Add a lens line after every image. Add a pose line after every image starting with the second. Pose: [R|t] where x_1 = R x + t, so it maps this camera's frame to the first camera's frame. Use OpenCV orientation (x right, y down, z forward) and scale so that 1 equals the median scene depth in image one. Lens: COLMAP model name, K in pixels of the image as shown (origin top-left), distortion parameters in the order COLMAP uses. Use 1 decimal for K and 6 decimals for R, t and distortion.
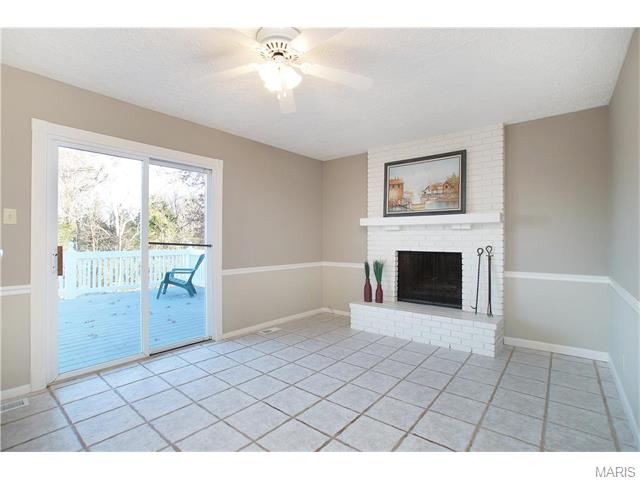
lens RADIAL K [[302.1, 0, 321.4], [0, 302.1, 241.8], [0, 0, 1]] dist [-0.083078, 0.032018]
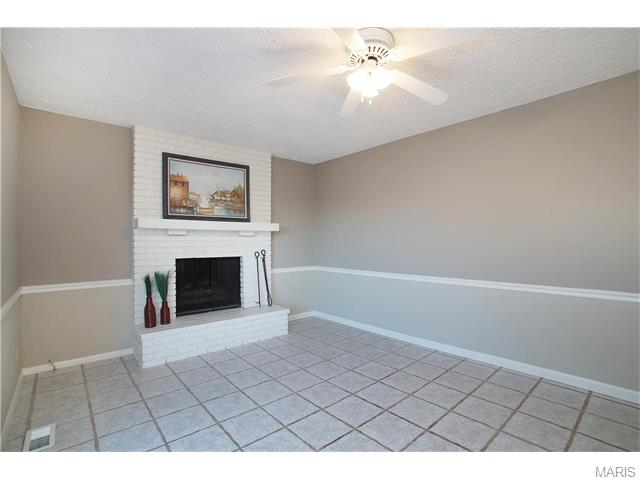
lens RADIAL K [[302.1, 0, 321.4], [0, 302.1, 241.8], [0, 0, 1]] dist [-0.083078, 0.032018]
pose [[0.172907, -0.003150, 0.984933, -0.555281], [0.010765, 0.999941, 0.001308, -0.016045], [-0.984879, 0.010377, 0.172931, 0.479921]]
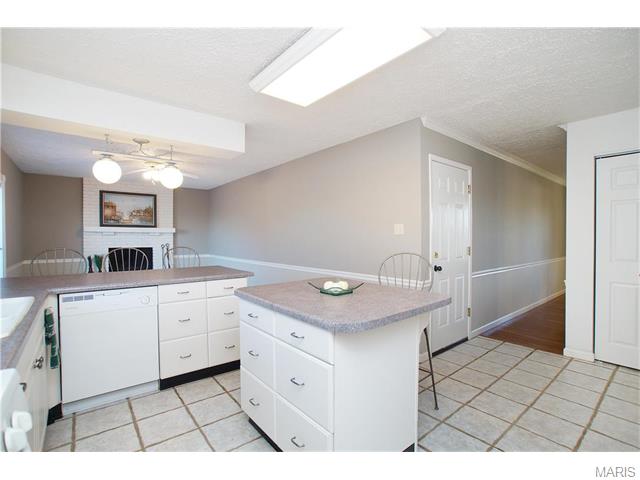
lens RADIAL K [[300.6, 0, 322.4], [0, 300.6, 242.3], [0, 0, 1]] dist [-0.035428, 0.000098]
pose [[0.206193, -0.018354, 0.978339, -1.113889], [0.001632, 0.999829, 0.018413, -0.027814], [-0.978510, -0.002200, 0.206188, -0.444702]]
